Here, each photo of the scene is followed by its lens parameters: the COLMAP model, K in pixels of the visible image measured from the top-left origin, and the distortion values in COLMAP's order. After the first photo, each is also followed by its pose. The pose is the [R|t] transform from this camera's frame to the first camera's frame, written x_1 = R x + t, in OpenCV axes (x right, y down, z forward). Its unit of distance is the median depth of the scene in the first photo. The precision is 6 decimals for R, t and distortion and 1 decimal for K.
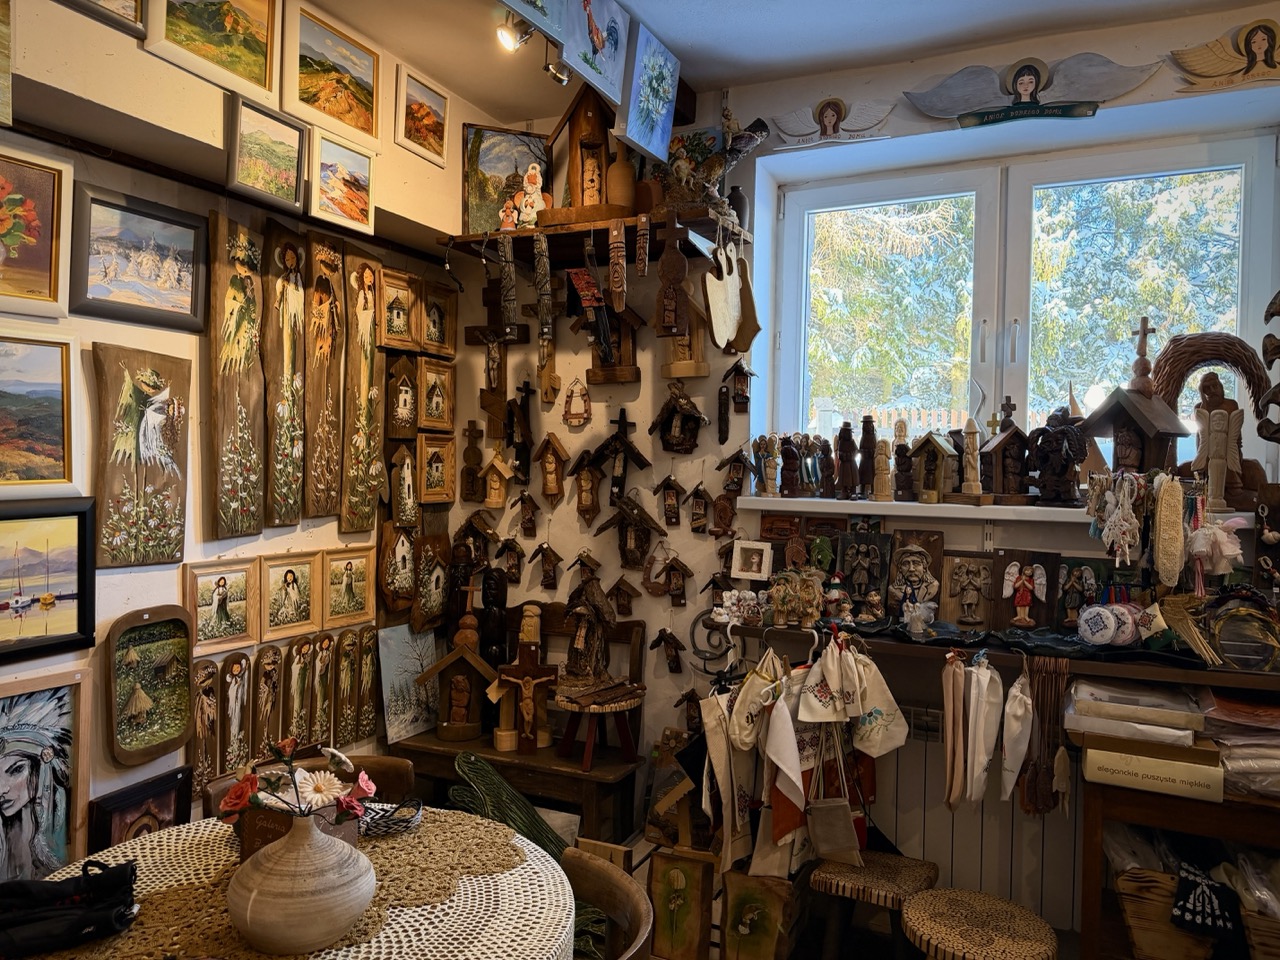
lens RADIAL K [[921.6, 0, 640.0], [0, 921.6, 480.0], [0, 0, 1]] dist [0.123041, -0.131445]
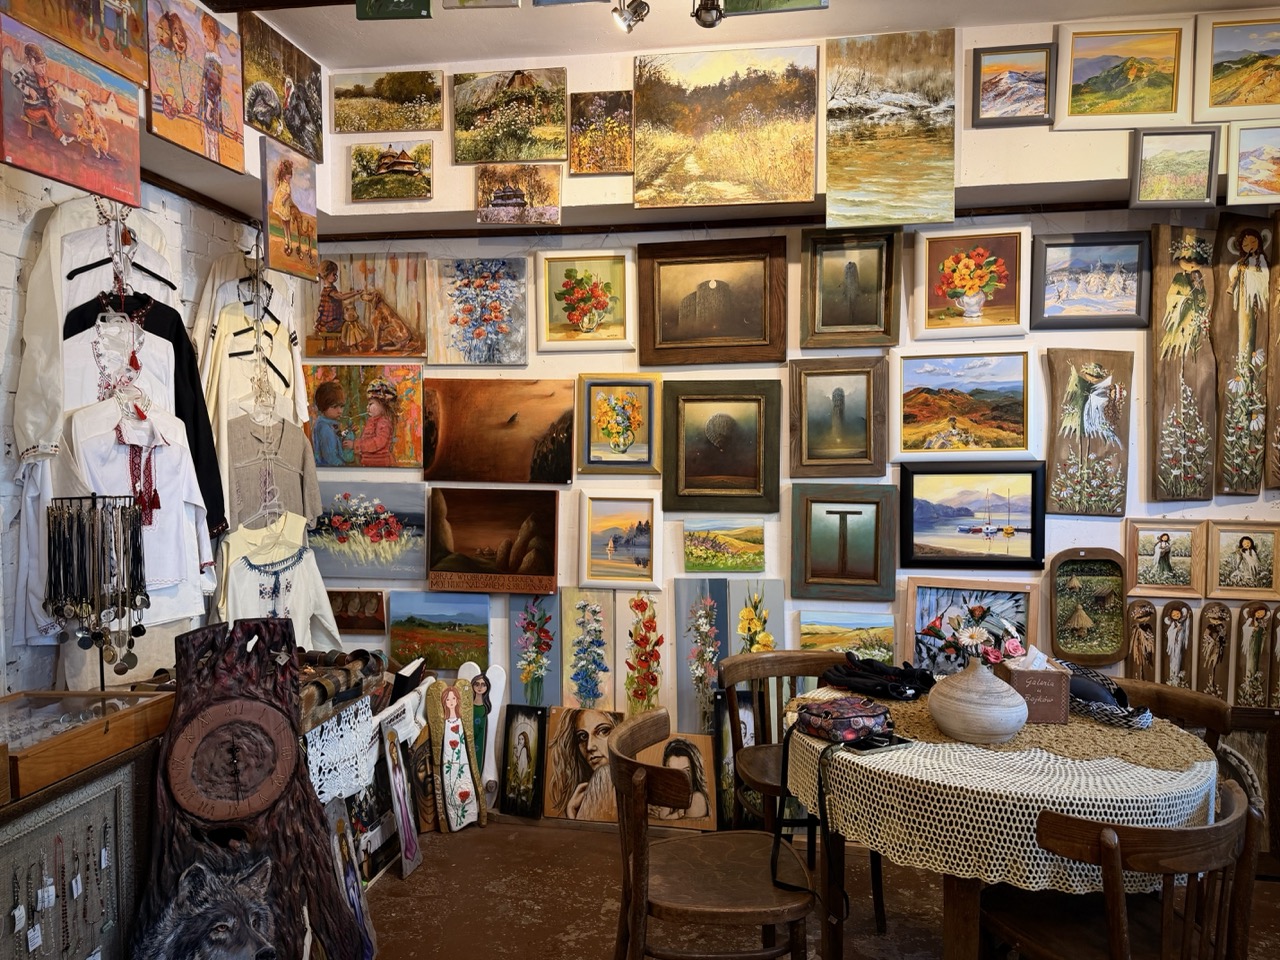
lens RADIAL K [[921.6, 0, 640.0], [0, 921.6, 480.0], [0, 0, 1]] dist [0.123041, -0.131445]
pose [[0.284787, 0.009689, -0.958542, 0.519828], [-0.024548, 0.999695, 0.002812, 0.051928], [0.958276, 0.022729, 0.284938, 0.041420]]
